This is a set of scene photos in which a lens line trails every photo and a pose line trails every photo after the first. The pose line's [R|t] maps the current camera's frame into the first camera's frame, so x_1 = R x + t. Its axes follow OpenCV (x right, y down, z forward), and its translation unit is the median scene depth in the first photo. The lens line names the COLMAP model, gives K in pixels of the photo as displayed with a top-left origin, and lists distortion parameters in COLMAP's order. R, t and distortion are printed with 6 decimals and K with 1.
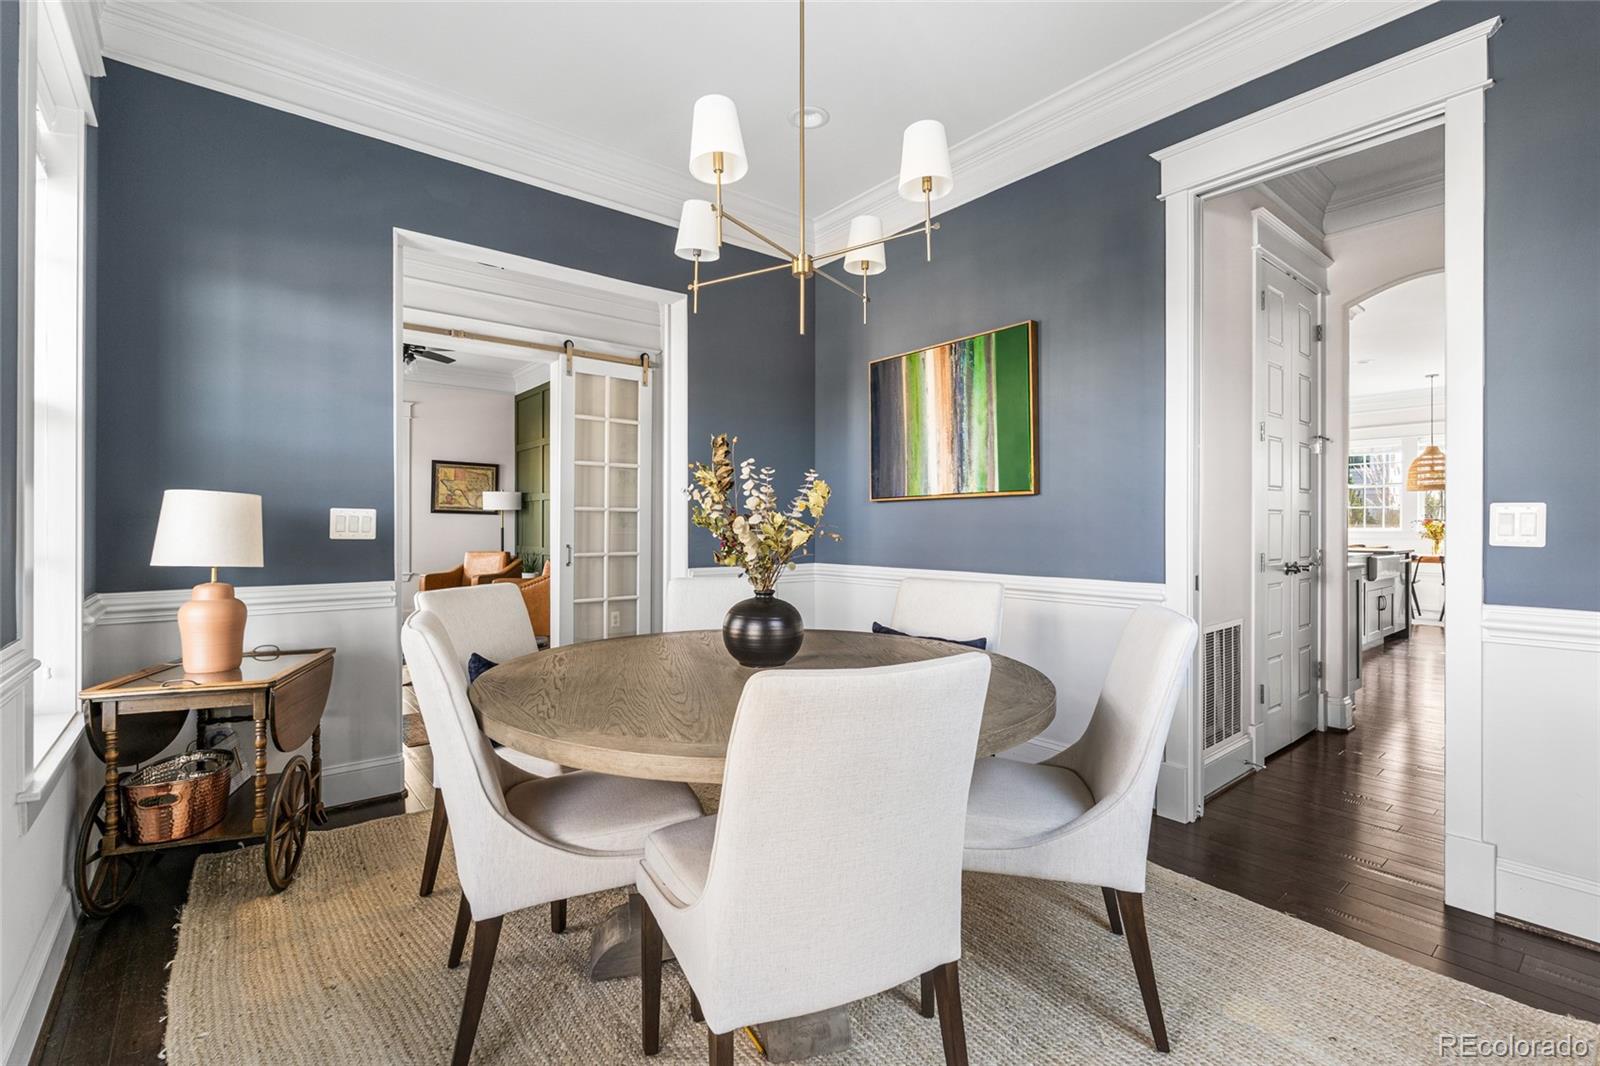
lens RADIAL K [[720.8, 0, 797.5], [0, 720.8, 522.3], [0, 0, 1]] dist [-0.001906, 0.000348]
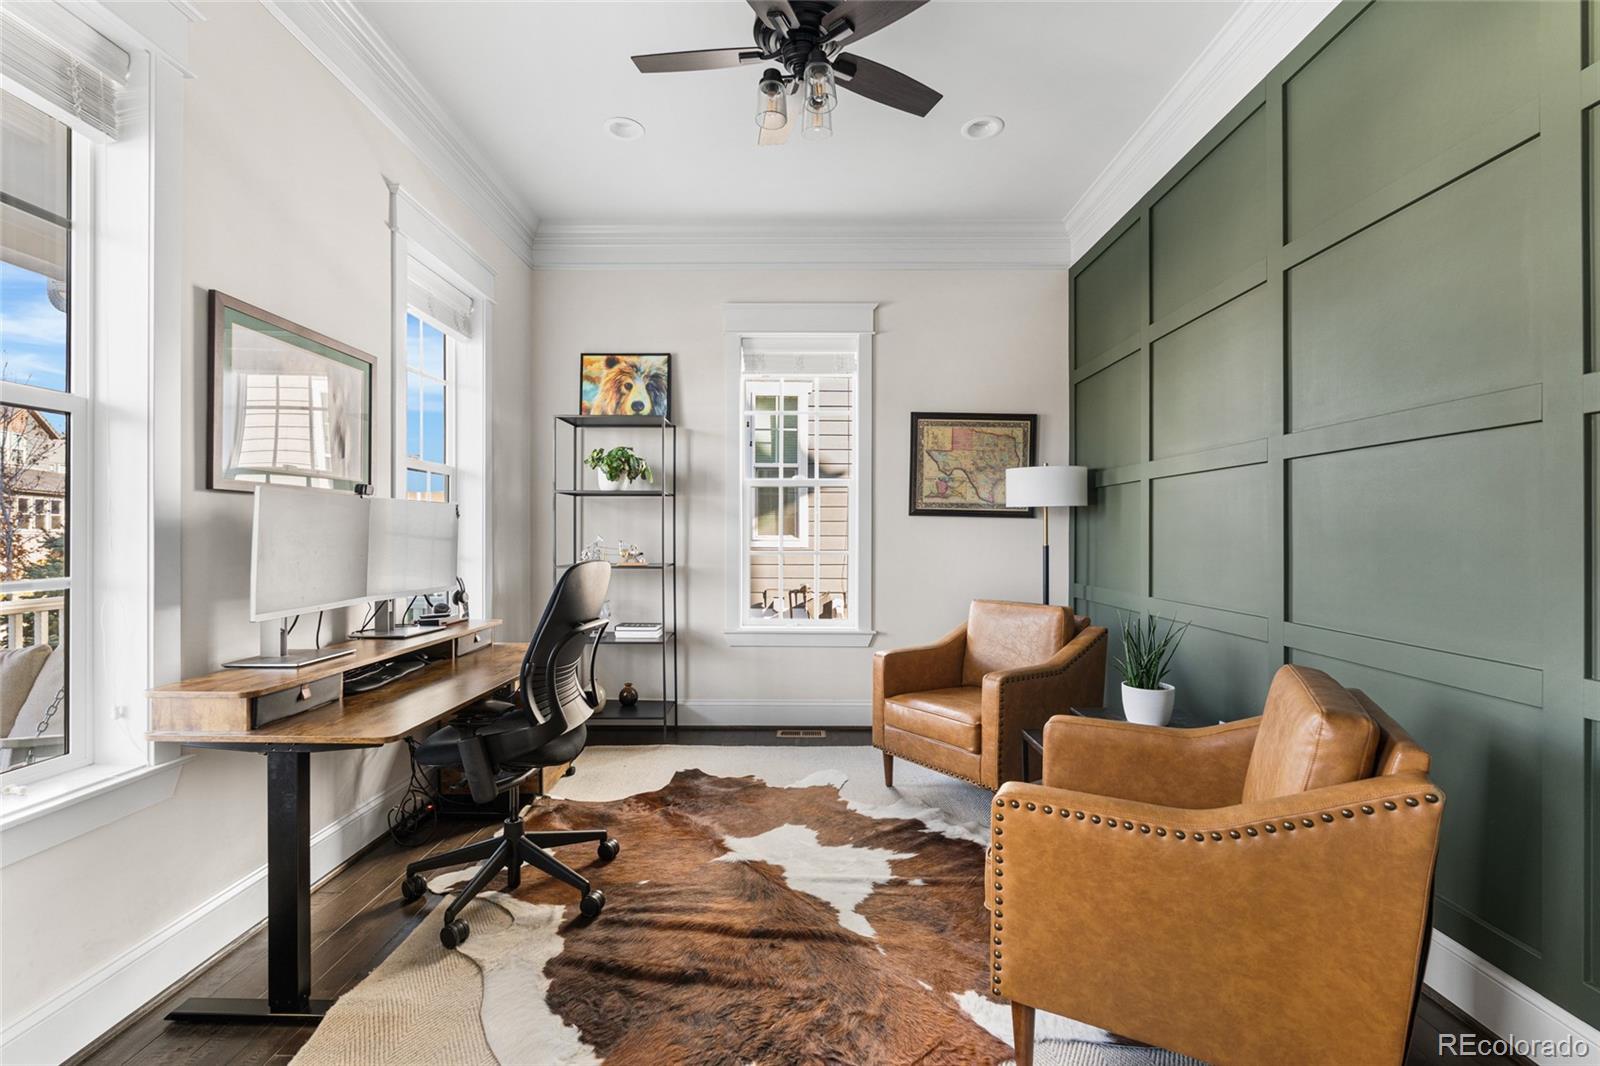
lens RADIAL K [[720.8, 0, 801.8], [0, 720.8, 531.1], [0, 0, 1]] dist [-0.001906, 0.000348]
pose [[0.780838, -0.000850, -0.624733, -0.245731], [0.000860, 1.000000, -0.000286, -0.001760], [0.624733, -0.000314, 0.780838, 0.546251]]
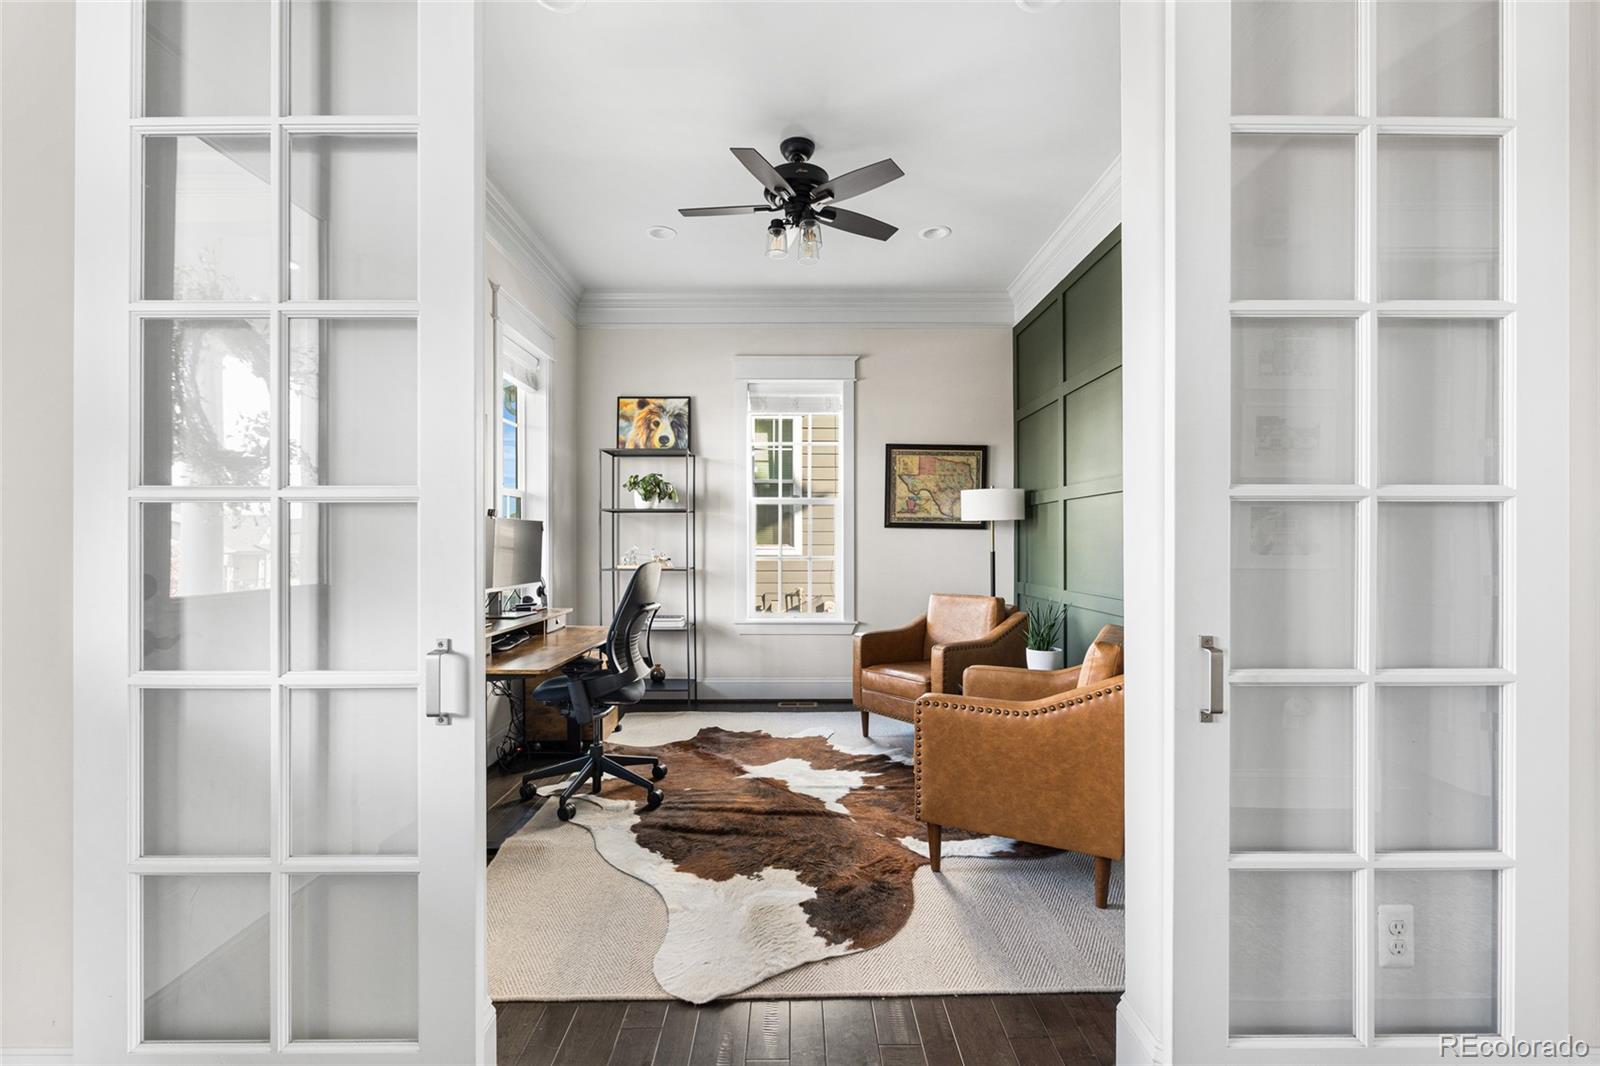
lens RADIAL K [[720.8, 0, 796.5], [0, 720.8, 537.2], [0, 0, 1]] dist [-0.001906, 0.000348]
pose [[0.781467, -0.006506, -0.623913, -0.173243], [0.004235, 0.999978, -0.005123, -0.001753], [0.623932, 0.001361, 0.781477, 0.453024]]
